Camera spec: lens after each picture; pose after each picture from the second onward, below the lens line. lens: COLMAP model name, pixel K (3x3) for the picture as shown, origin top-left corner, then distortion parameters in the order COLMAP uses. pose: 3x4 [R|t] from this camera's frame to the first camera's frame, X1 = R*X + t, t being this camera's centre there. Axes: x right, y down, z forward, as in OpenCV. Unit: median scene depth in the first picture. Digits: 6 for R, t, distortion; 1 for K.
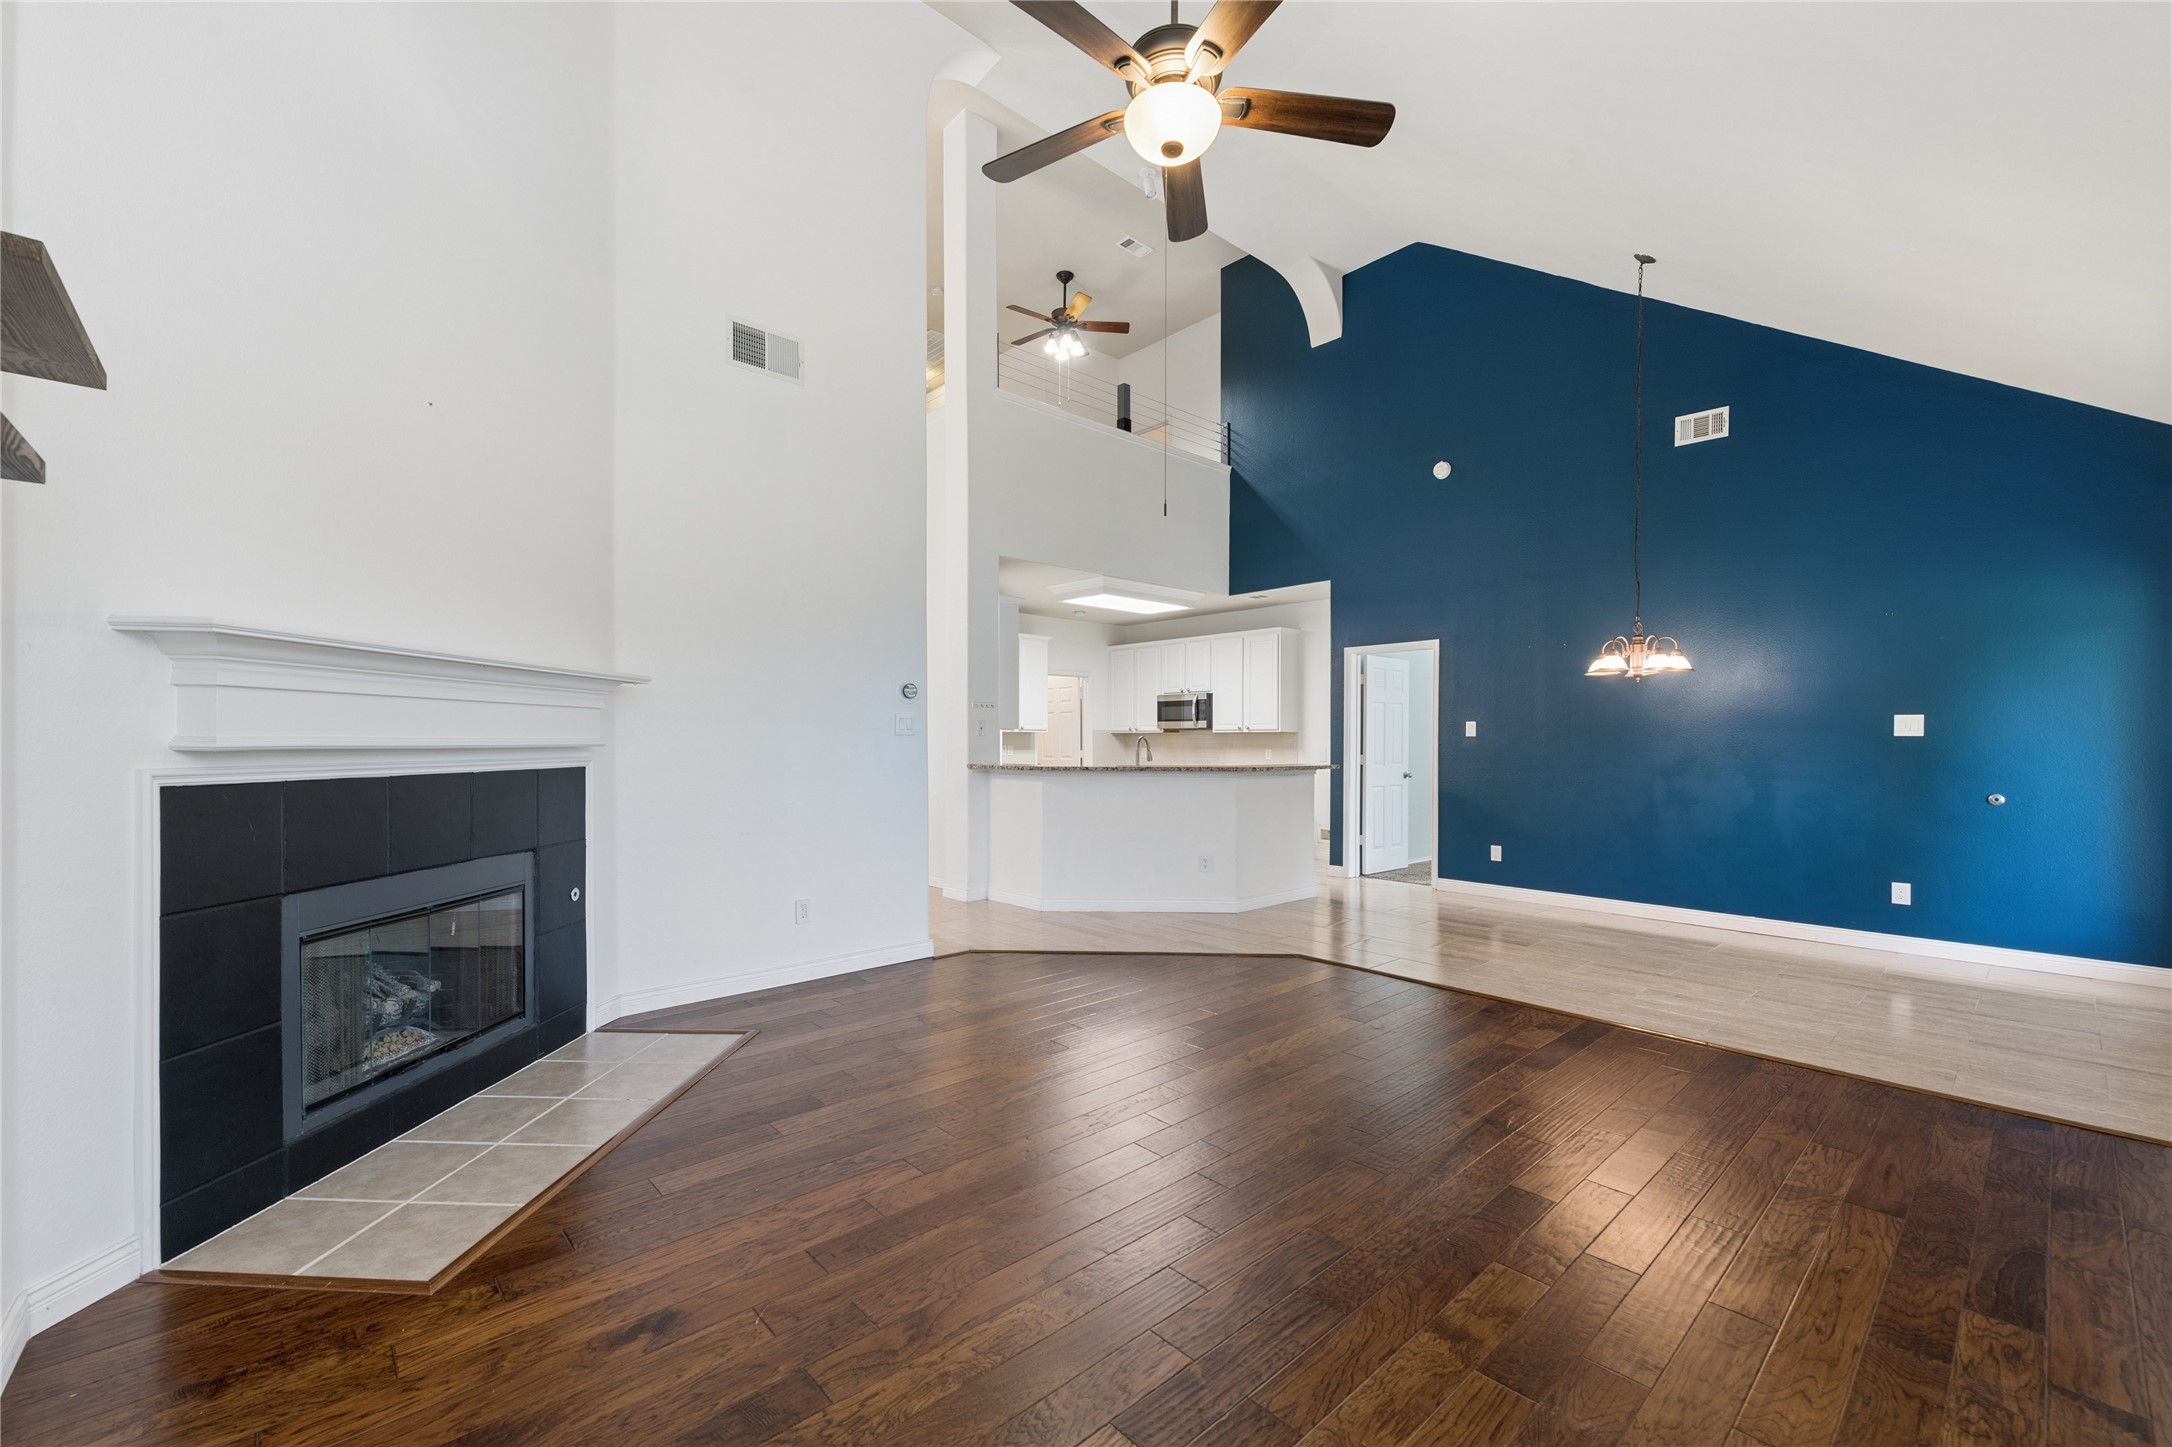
lens RADIAL K [[863.4, 0, 1100.8], [0, 863.4, 727.0], [0, 0, 1]] dist [0.015316, -0.000710]
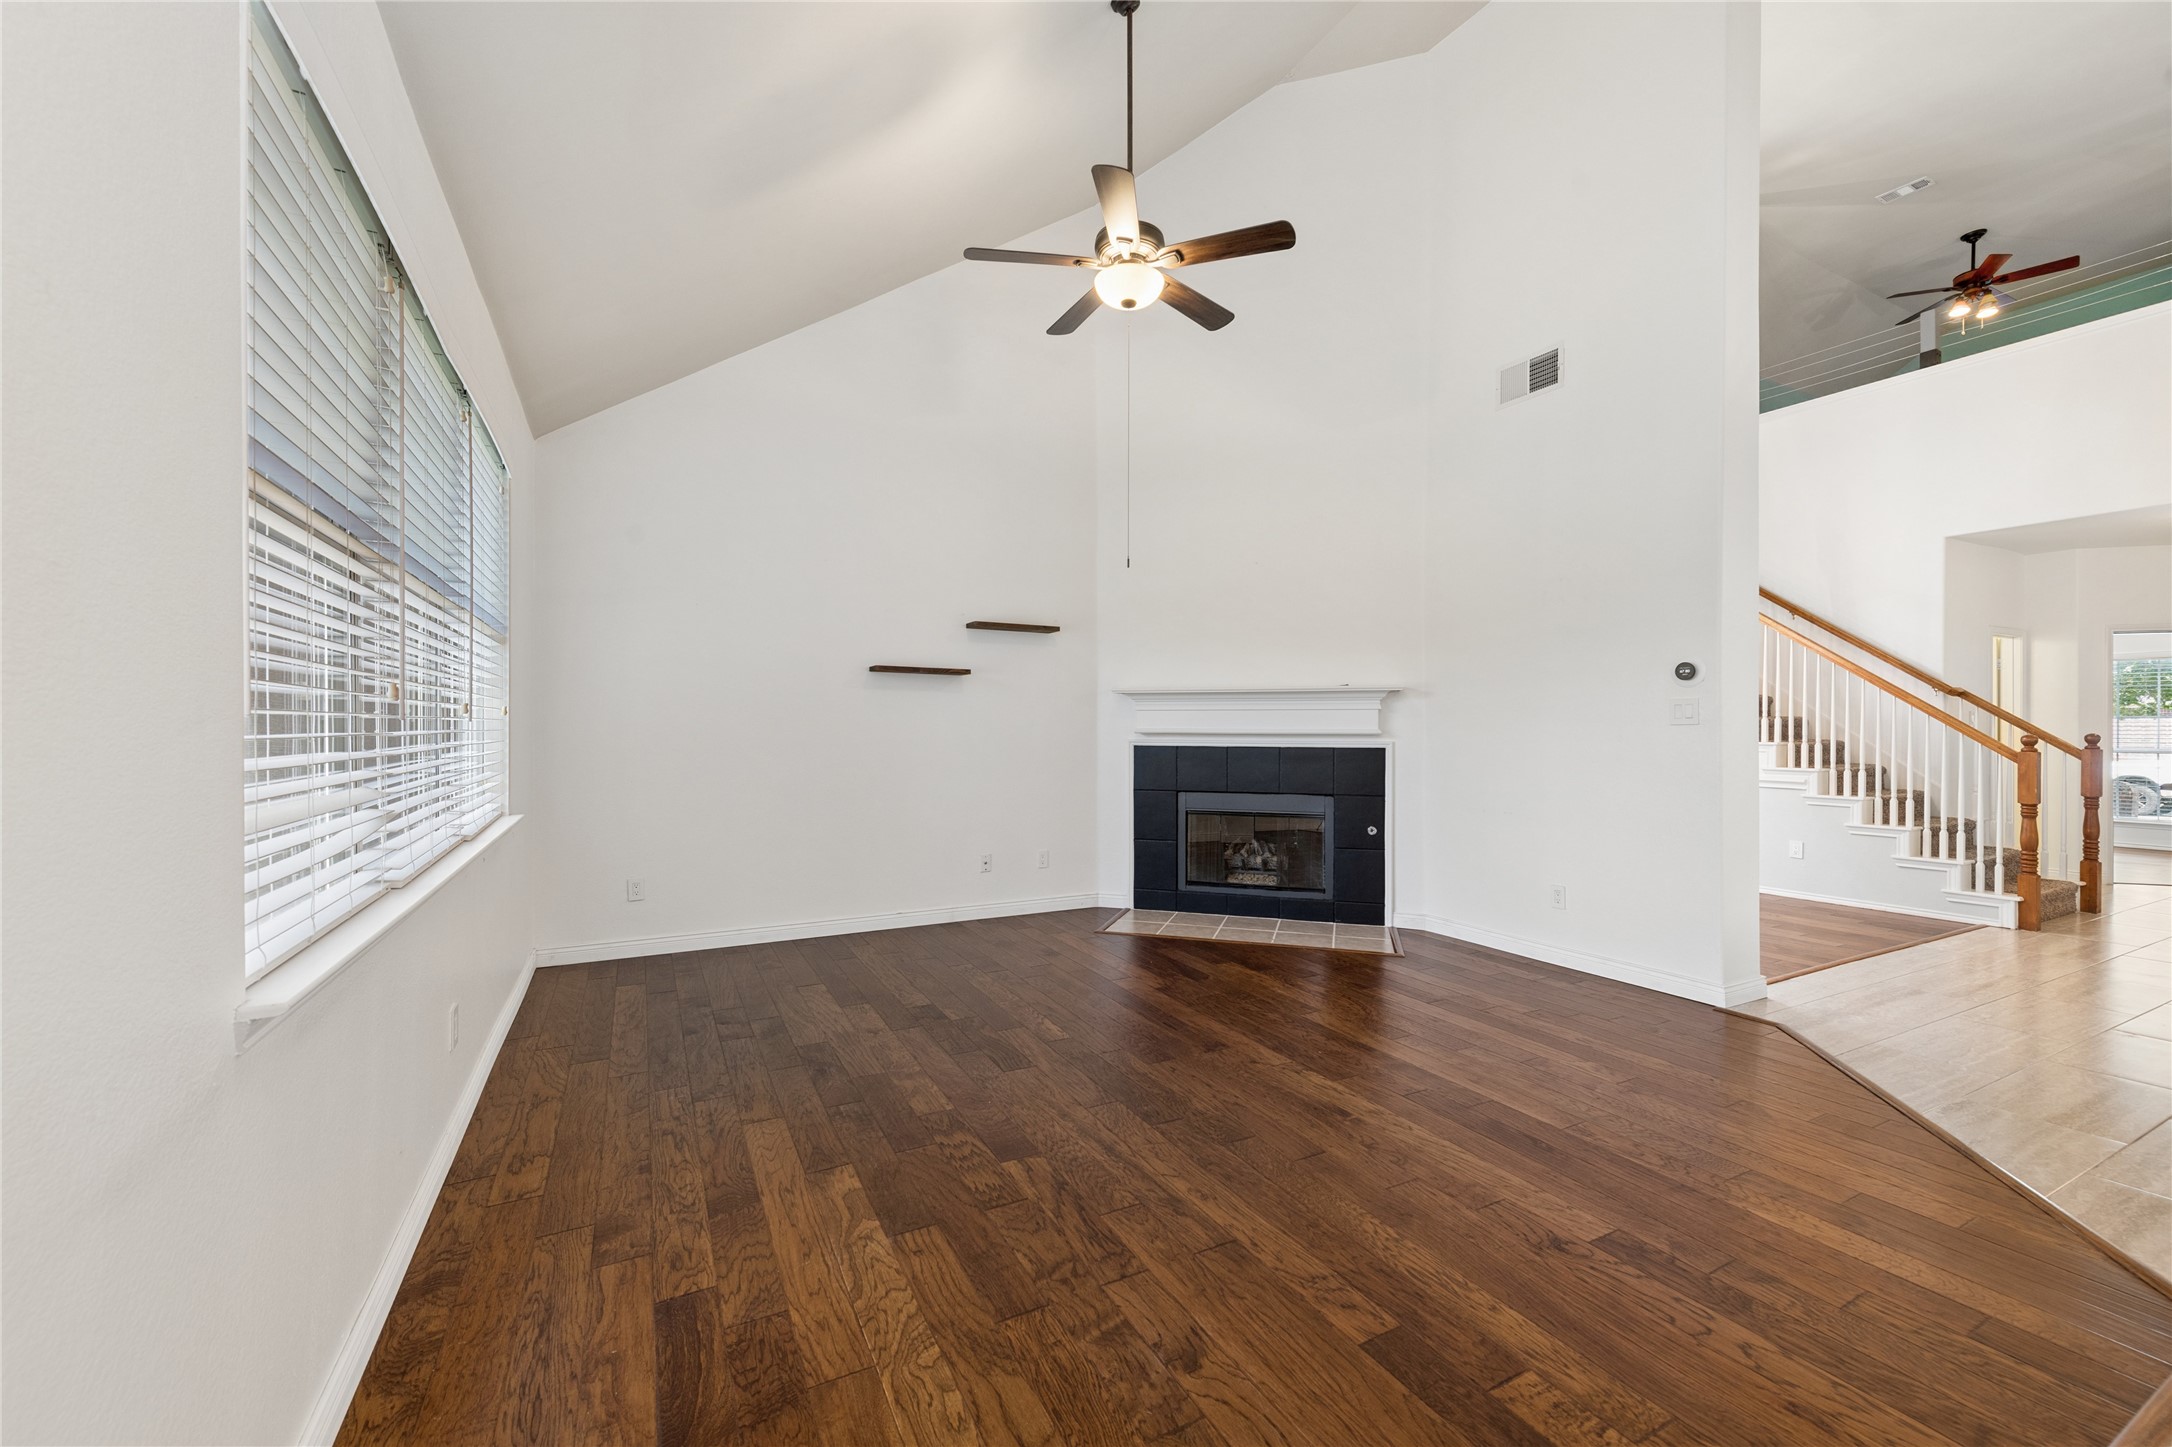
lens RADIAL K [[863.4, 0, 1099.8], [0, 863.4, 732.8], [0, 0, 1]] dist [0.015316, -0.000710]
pose [[-0.245557, -0.001624, -0.969381, 1.268962], [0.008240, 0.999959, -0.003763, 0.024715], [0.969347, -0.008912, -0.245534, 1.155816]]
